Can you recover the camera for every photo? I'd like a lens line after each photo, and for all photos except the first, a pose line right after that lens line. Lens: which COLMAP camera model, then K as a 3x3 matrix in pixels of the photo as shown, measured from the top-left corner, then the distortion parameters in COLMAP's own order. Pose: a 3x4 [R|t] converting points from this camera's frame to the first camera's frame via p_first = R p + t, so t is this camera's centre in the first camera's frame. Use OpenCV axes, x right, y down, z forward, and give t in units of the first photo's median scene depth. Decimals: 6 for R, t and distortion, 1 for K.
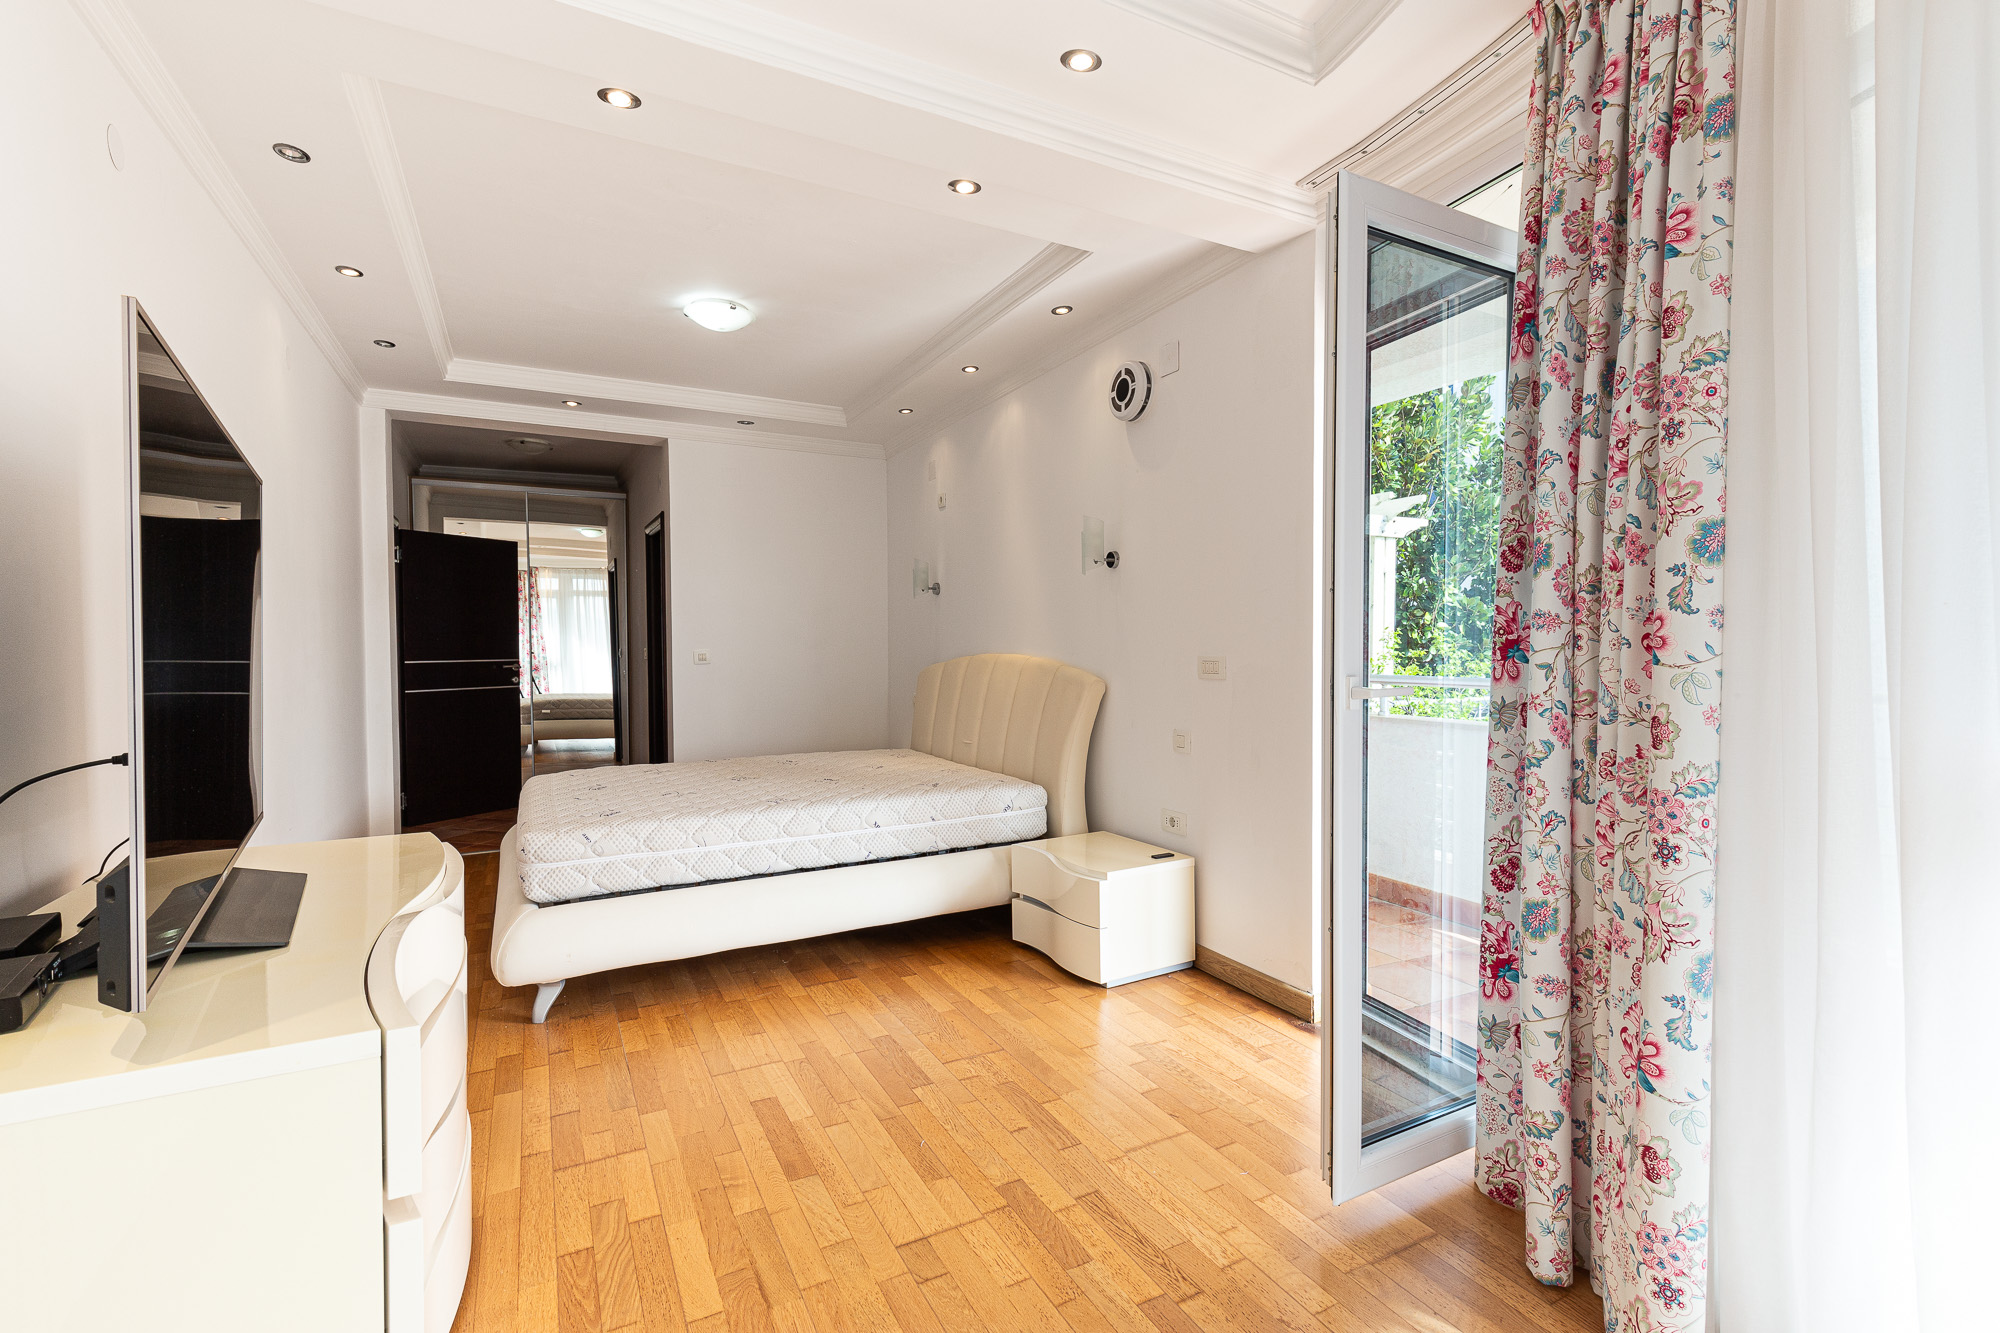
lens RADIAL K [[887.4, 0, 1003.8], [0, 887.4, 651.7], [0, 0, 1]] dist [-0.000396, -0.000036]
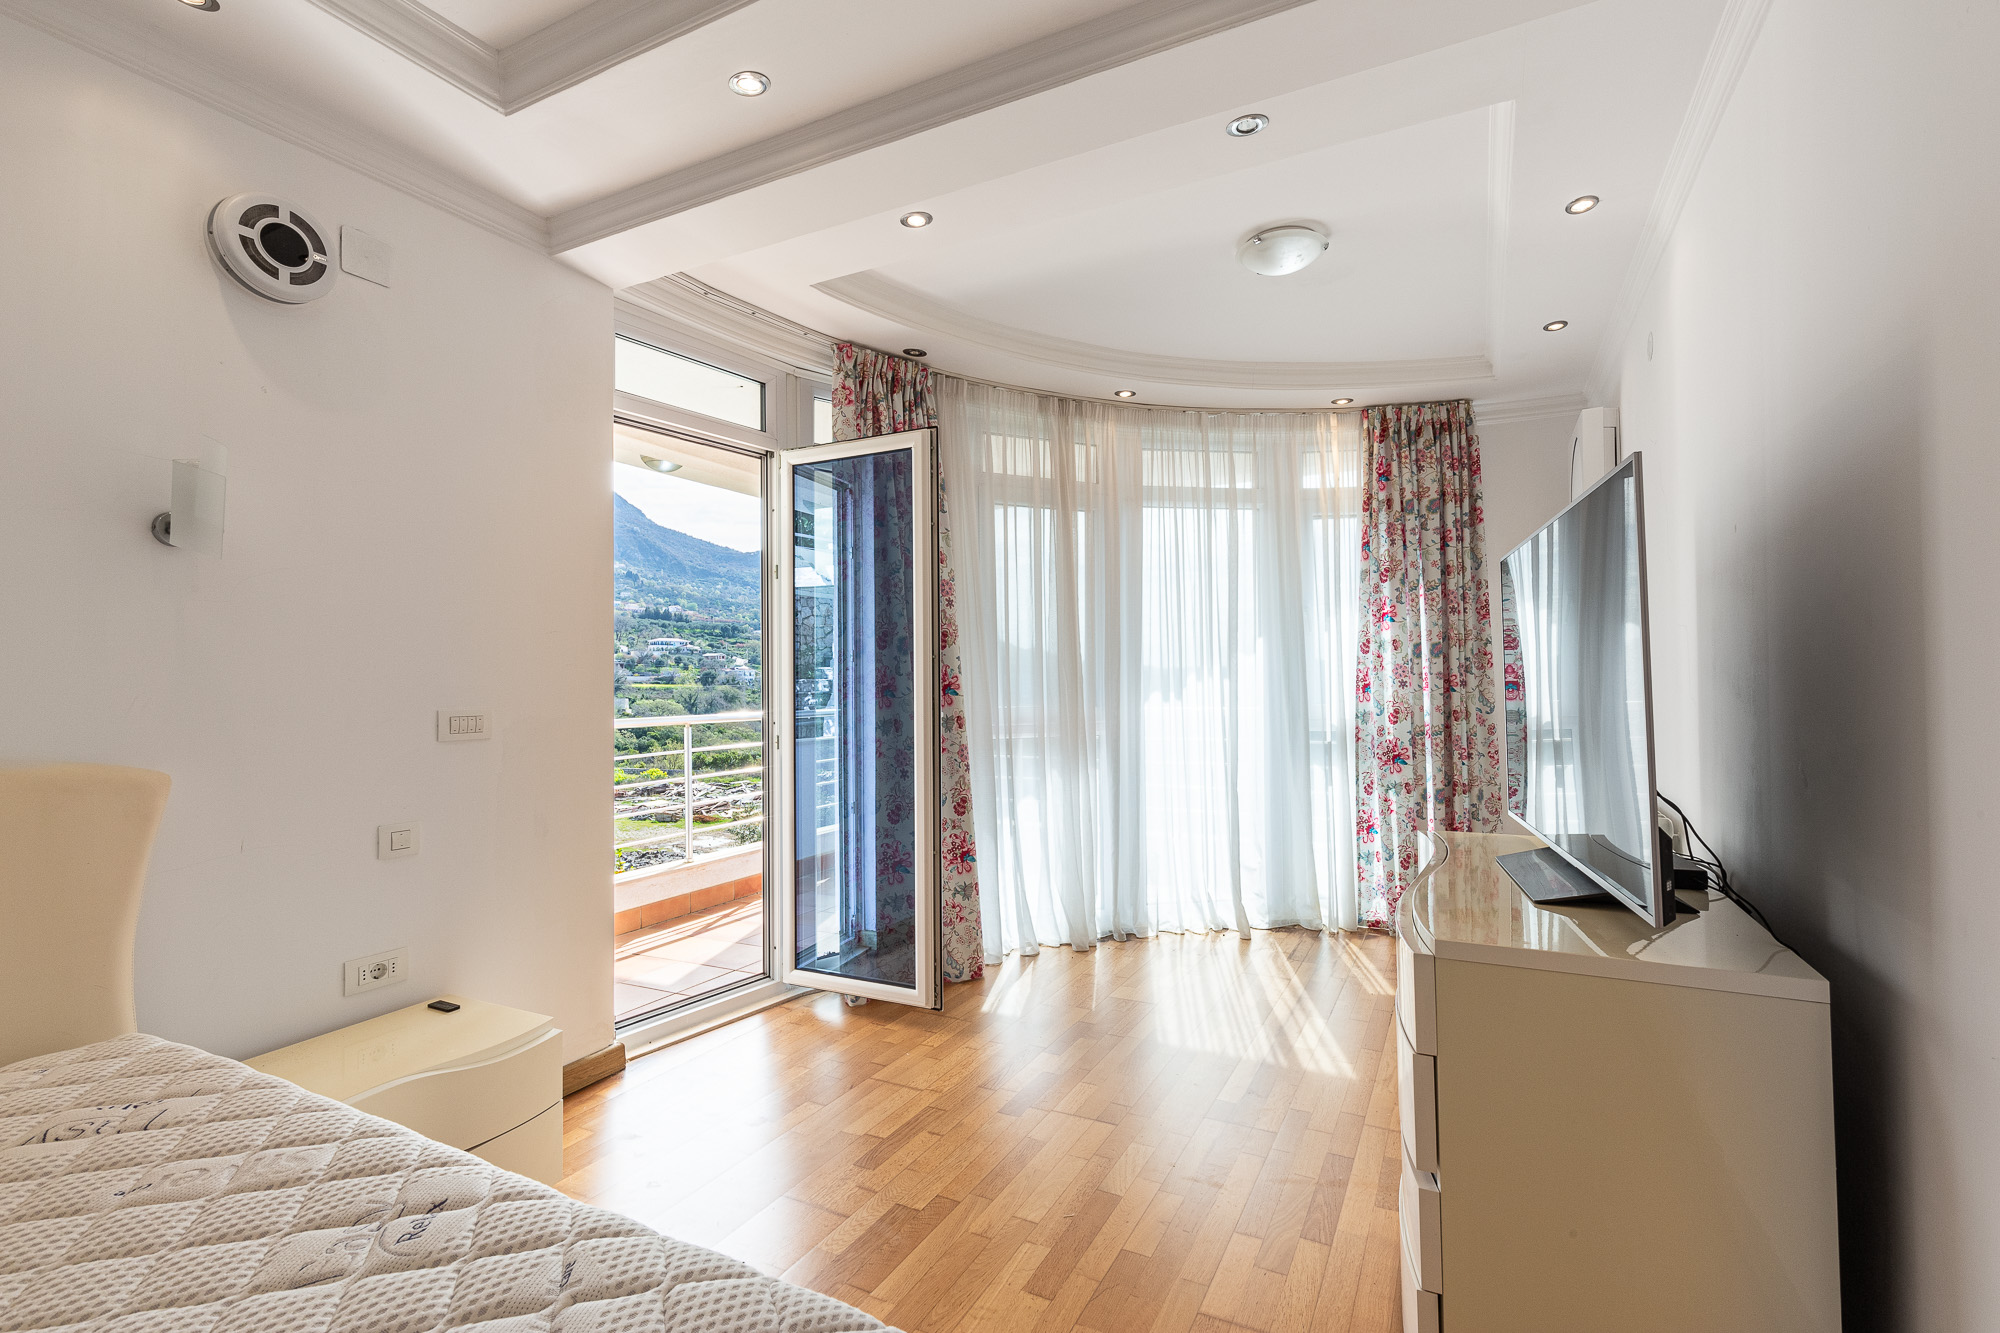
lens RADIAL K [[908.7, 0, 1007.4], [0, 908.7, 662.4], [0, 0, 1]] dist [0.001386, 0.000162]
pose [[-0.566586, 0.026819, 0.823566, -0.620862], [0.020364, 0.999621, -0.018542, -0.011441], [-0.823751, 0.006265, -0.566917, 0.997446]]
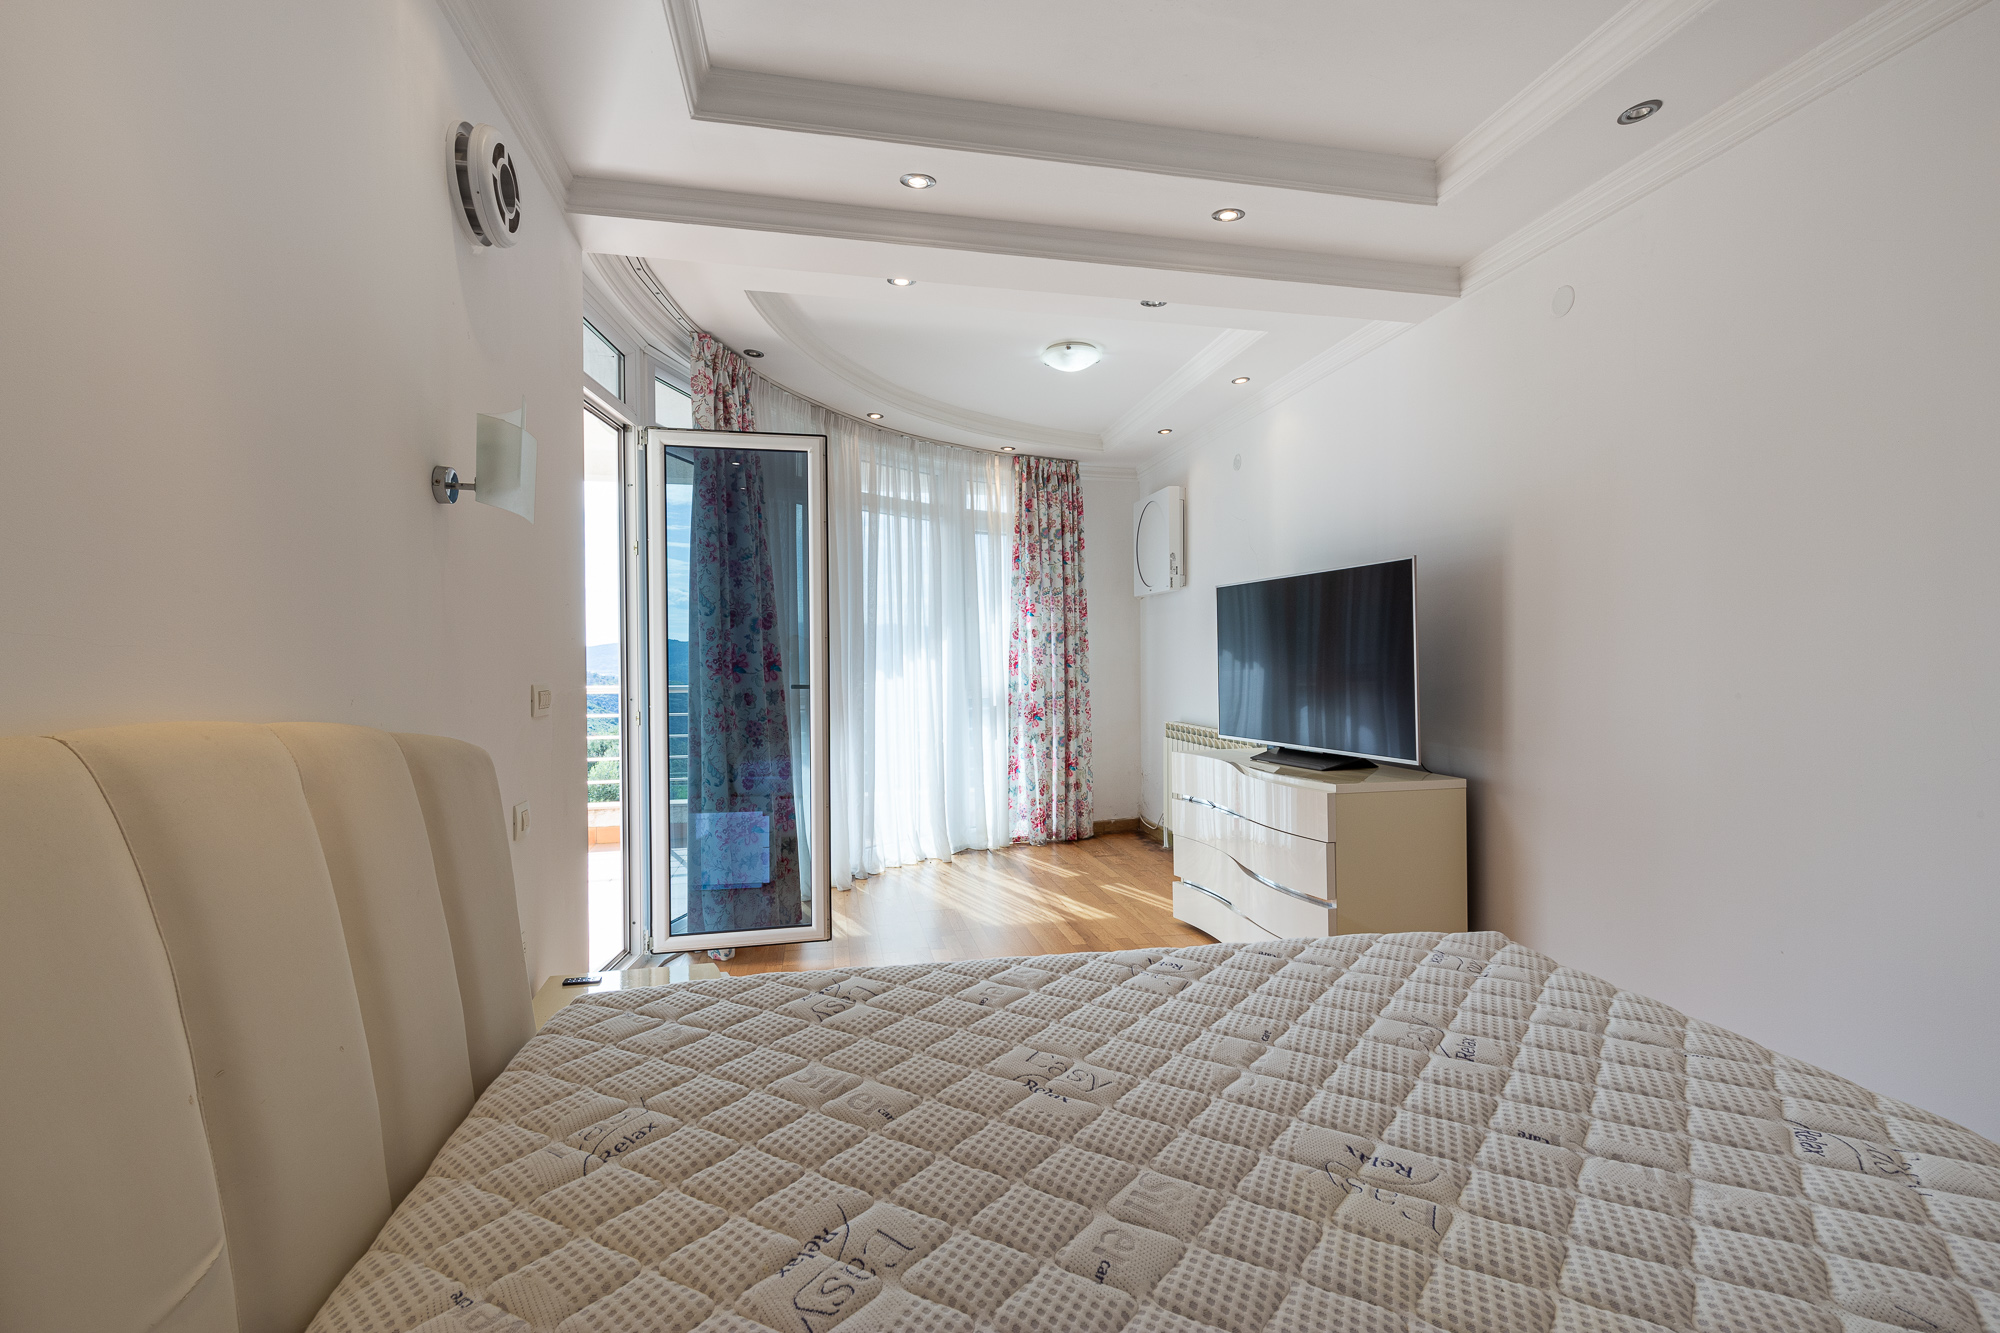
lens RADIAL K [[952.0, 0, 1000.0], [0, 952.0, 666.5], [0, 0, 1]] dist [-0.001913, -0.000179]
pose [[-0.968780, 0.010264, 0.247709, -0.288380], [0.015305, 0.999713, 0.018433, -0.019206], [-0.247449, 0.021648, -0.968659, 1.571613]]
